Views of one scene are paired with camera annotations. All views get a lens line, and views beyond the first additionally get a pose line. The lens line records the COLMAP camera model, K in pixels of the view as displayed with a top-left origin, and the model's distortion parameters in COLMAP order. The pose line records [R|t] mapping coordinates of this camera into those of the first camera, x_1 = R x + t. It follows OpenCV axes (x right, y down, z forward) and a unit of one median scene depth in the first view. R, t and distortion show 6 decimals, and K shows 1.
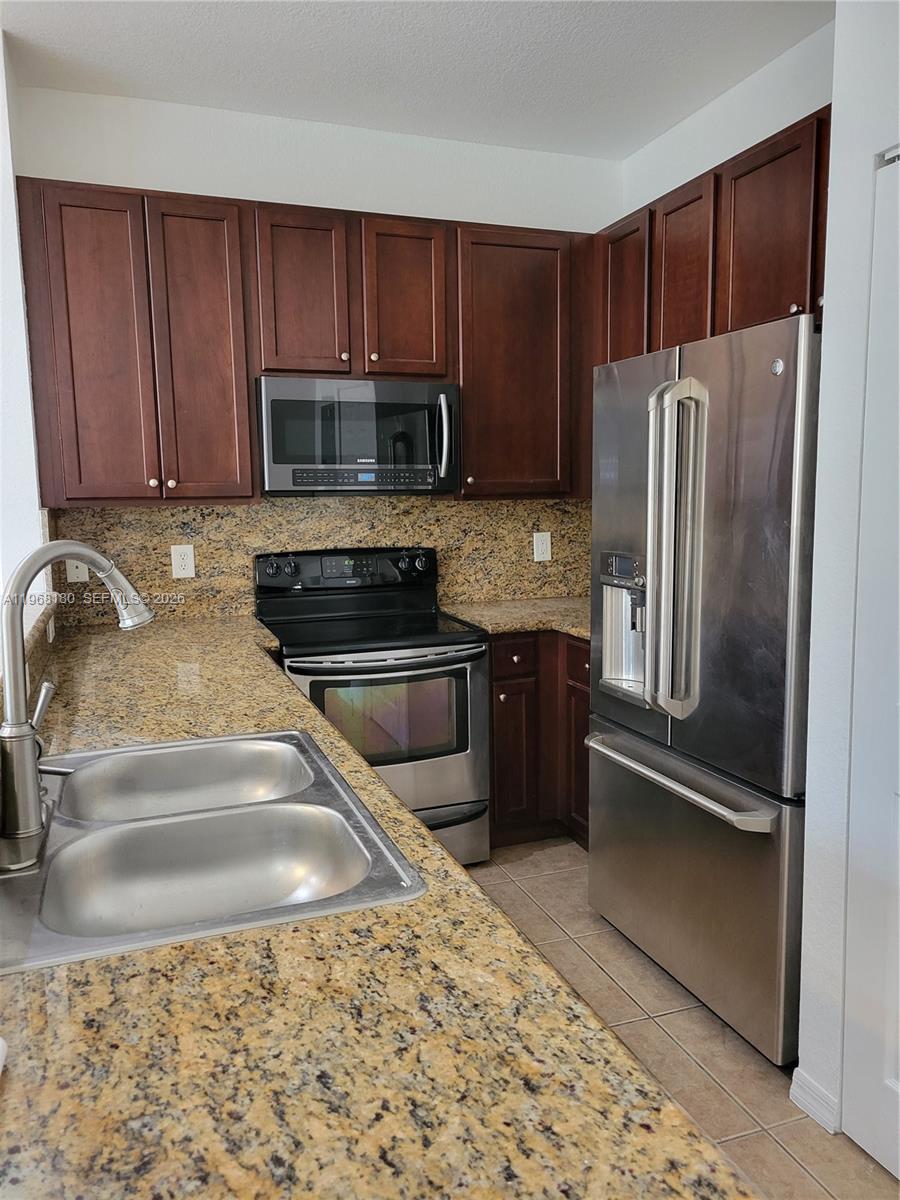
lens RADIAL K [[894.7, 0, 475.2], [0, 894.7, 598.8], [0, 0, 1]] dist [0.053573, -0.037506]
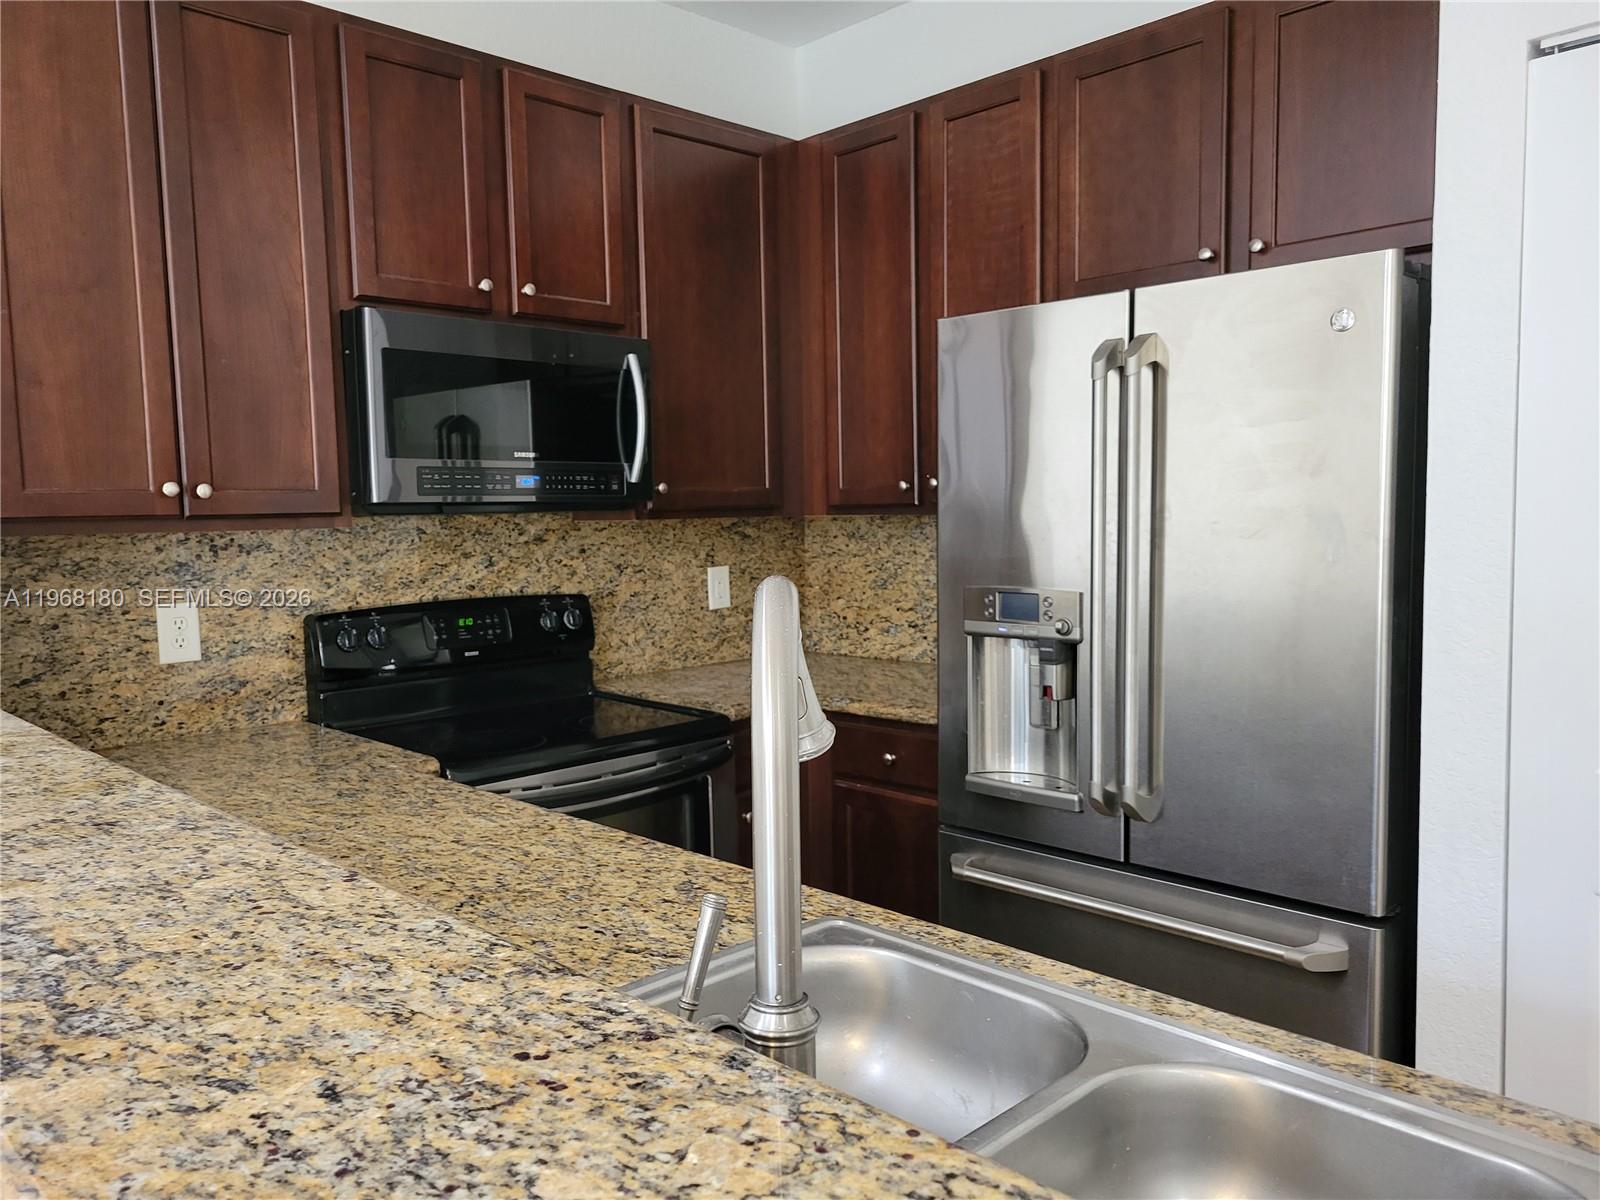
lens RADIAL K [[1193.0, 0, 793.6], [0, 1193.0, 603.4], [0, 0, 1]] dist [0.053573, -0.037506]
pose [[0.919888, -0.037299, 0.390404, -0.262933], [0.056276, 0.997719, -0.037280, -0.010709], [-0.388123, 0.056264, 0.919889, 0.168909]]
